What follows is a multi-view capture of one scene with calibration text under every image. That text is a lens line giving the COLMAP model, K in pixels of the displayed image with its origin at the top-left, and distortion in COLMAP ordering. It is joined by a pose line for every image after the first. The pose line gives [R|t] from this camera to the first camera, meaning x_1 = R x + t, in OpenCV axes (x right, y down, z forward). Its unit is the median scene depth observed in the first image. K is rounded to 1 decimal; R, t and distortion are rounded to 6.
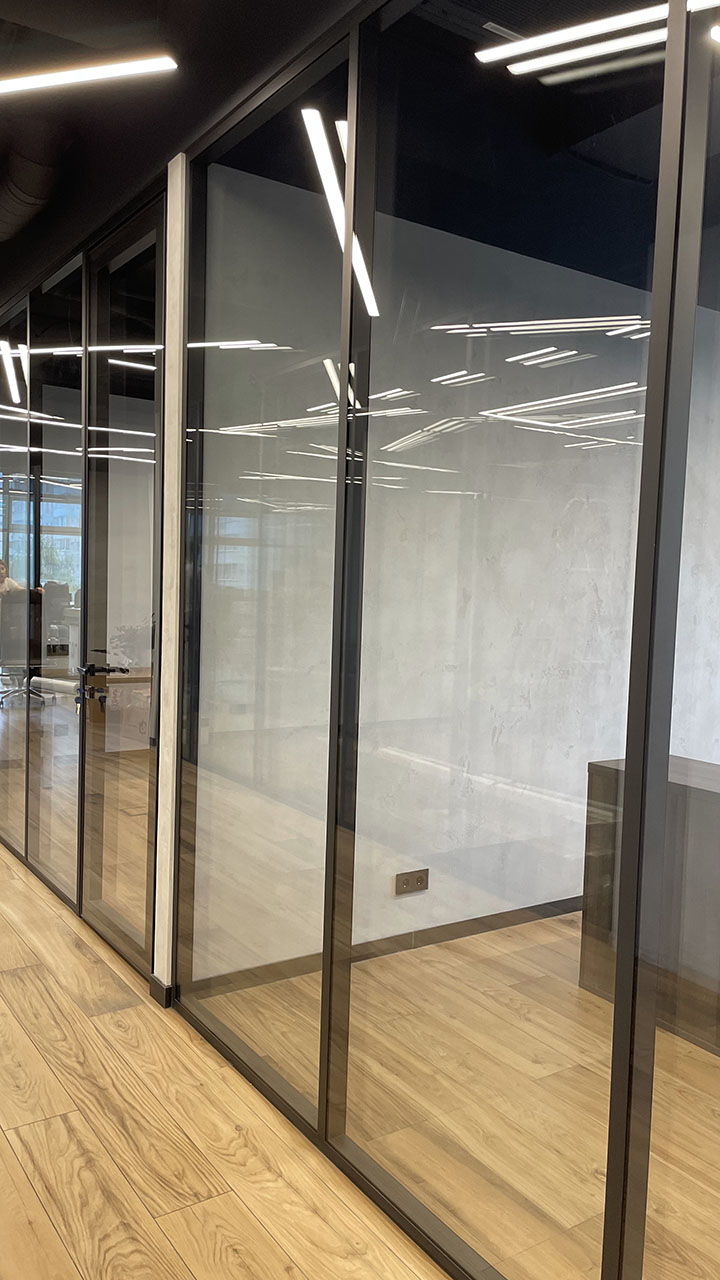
lens RADIAL K [[974.6, 0, 363.8], [0, 974.6, 647.9], [0, 0, 1]] dist [0.024921, -0.021324]
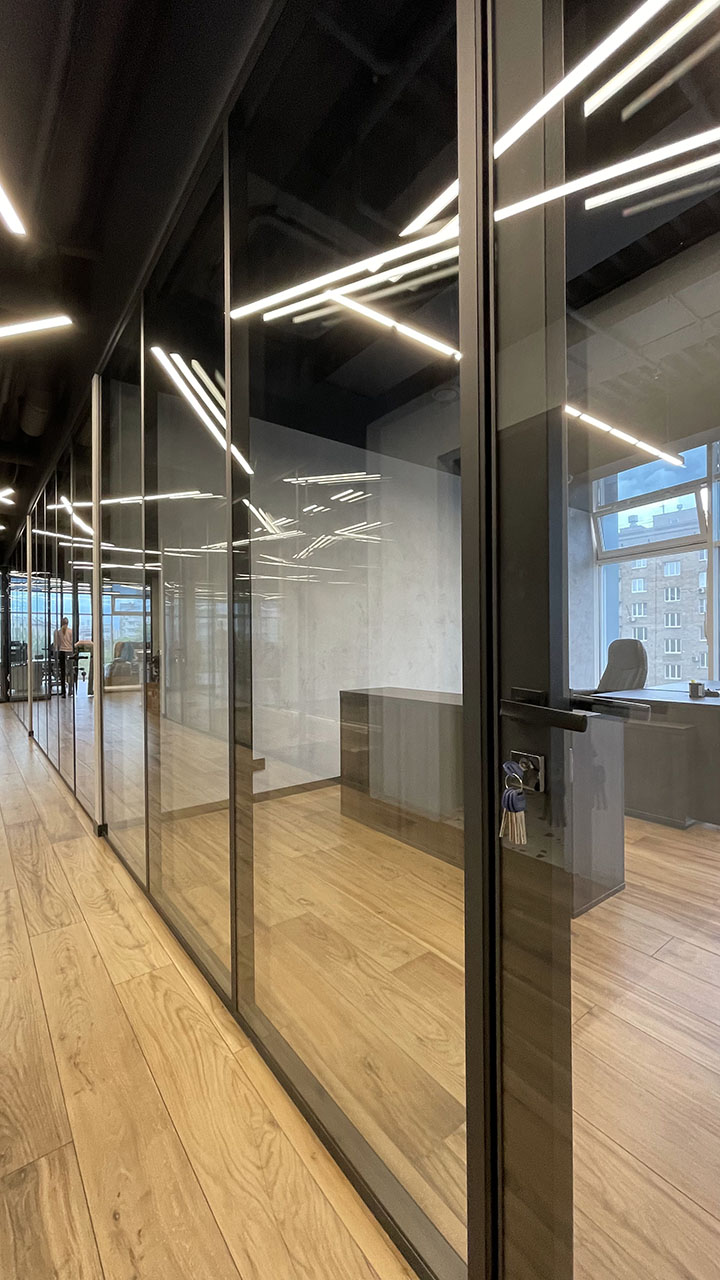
lens RADIAL K [[520.1, 0, 358.7], [0, 520.1, 634.5], [0, 0, 1]] dist [-0.003583, 0.000058]
pose [[0.997691, -0.041172, 0.054013, 0.233305], [0.045539, 0.995568, -0.082284, 0.100971], [-0.050386, 0.084554, 0.995144, 0.004274]]
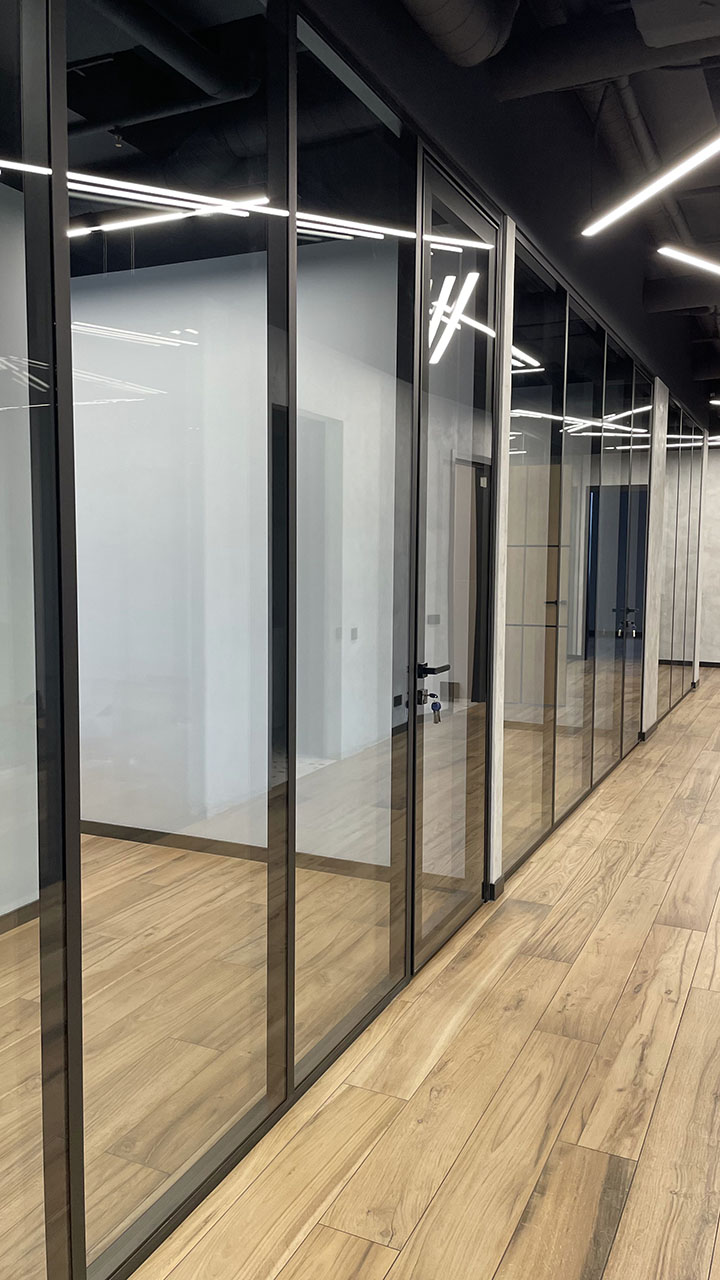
lens RADIAL K [[974.6, 0, 361.8], [0, 974.6, 637.3], [0, 0, 1]] dist [0.024921, -0.021324]
pose [[-0.509443, -0.118126, 0.852358, -1.165543], [0.039171, 0.986323, 0.160103, -0.174104], [-0.859612, 0.114951, -0.497848, 1.763017]]
